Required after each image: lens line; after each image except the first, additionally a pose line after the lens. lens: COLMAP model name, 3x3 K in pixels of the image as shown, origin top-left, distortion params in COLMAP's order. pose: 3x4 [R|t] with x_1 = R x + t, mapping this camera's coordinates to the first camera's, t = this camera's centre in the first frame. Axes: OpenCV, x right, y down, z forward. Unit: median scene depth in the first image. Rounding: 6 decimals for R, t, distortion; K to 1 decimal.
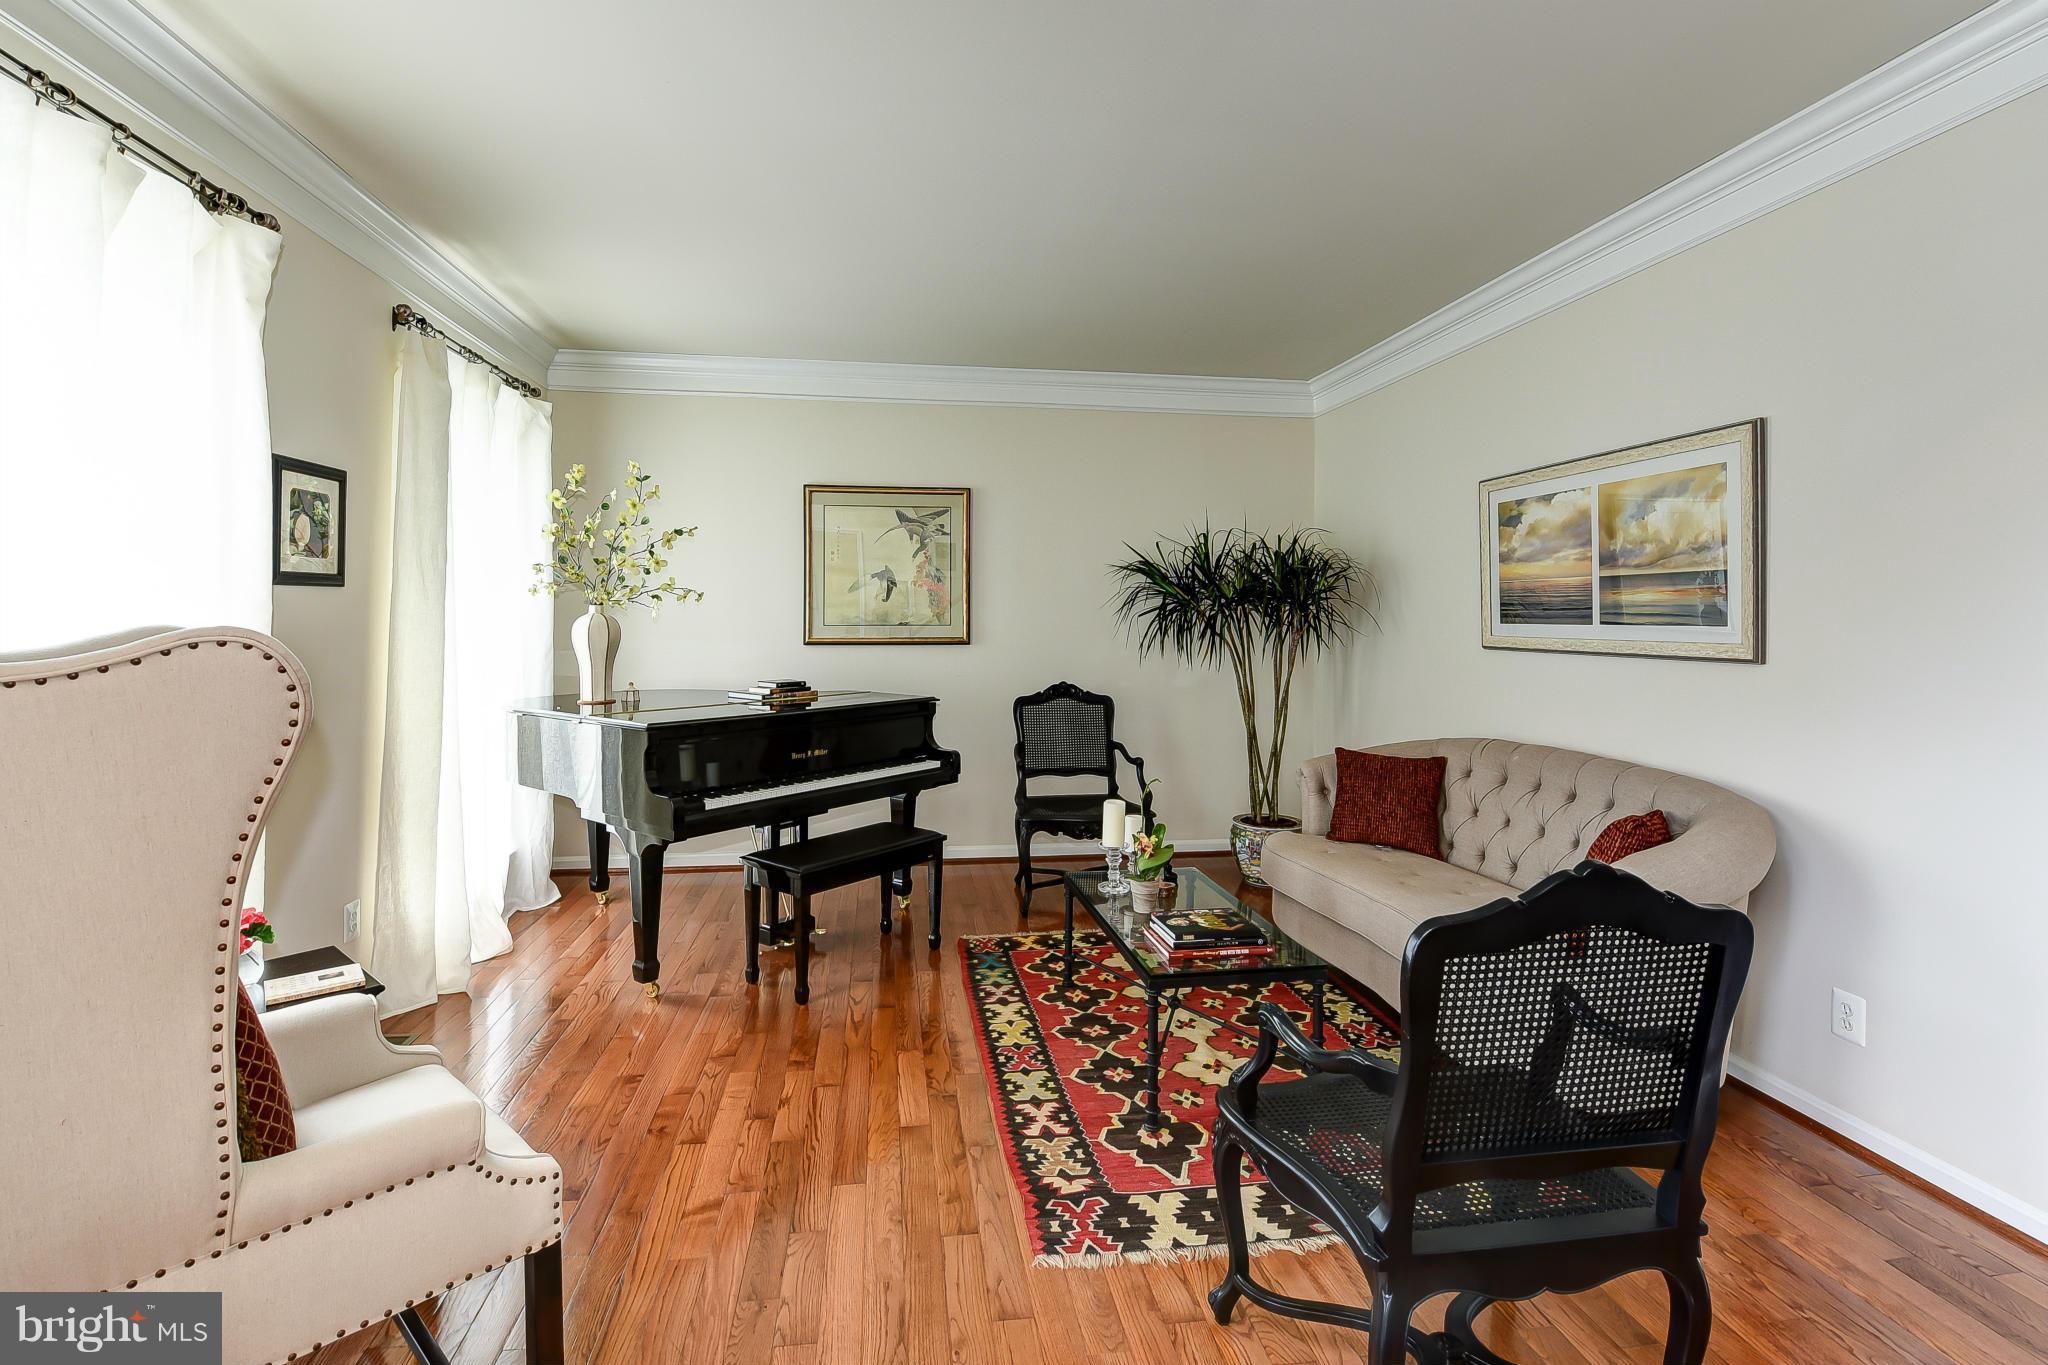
lens RADIAL K [[906.0, 0, 1024.9], [0, 906.0, 605.1], [0, 0, 1]] dist [-0.001394, -0.000198]
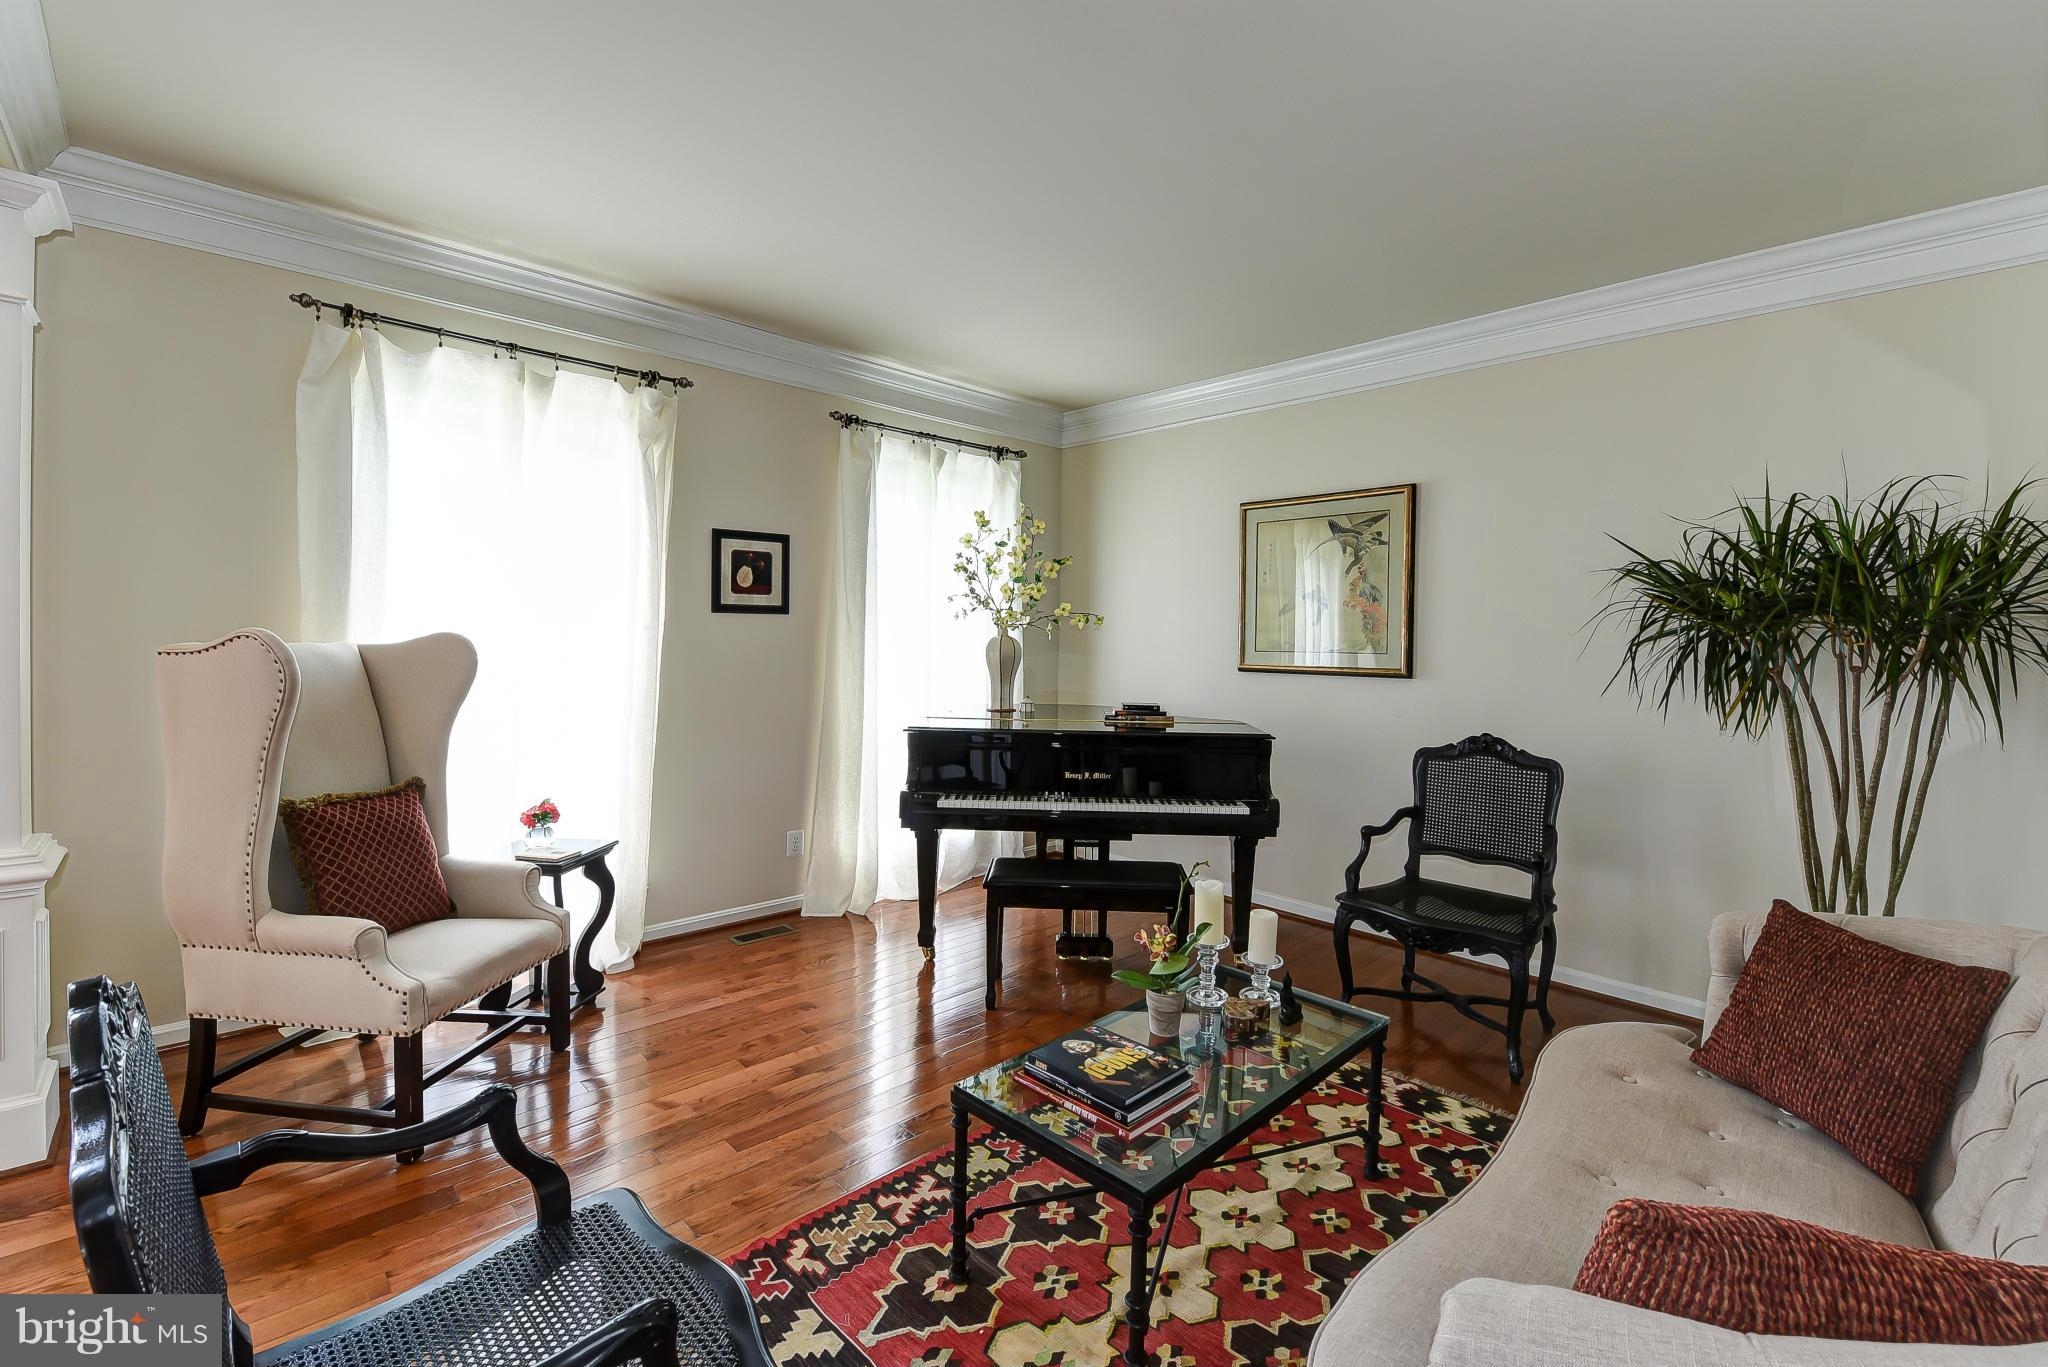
lens RADIAL K [[876.4, 0, 1049.2], [0, 876.4, 642.1], [0, 0, 1]] dist [0.000275, -0.000197]
pose [[0.604082, 0.011090, -0.796845, 0.458723], [-0.005222, 0.999937, 0.009957, 0.006480], [0.796905, -0.001853, 0.604102, 0.344617]]
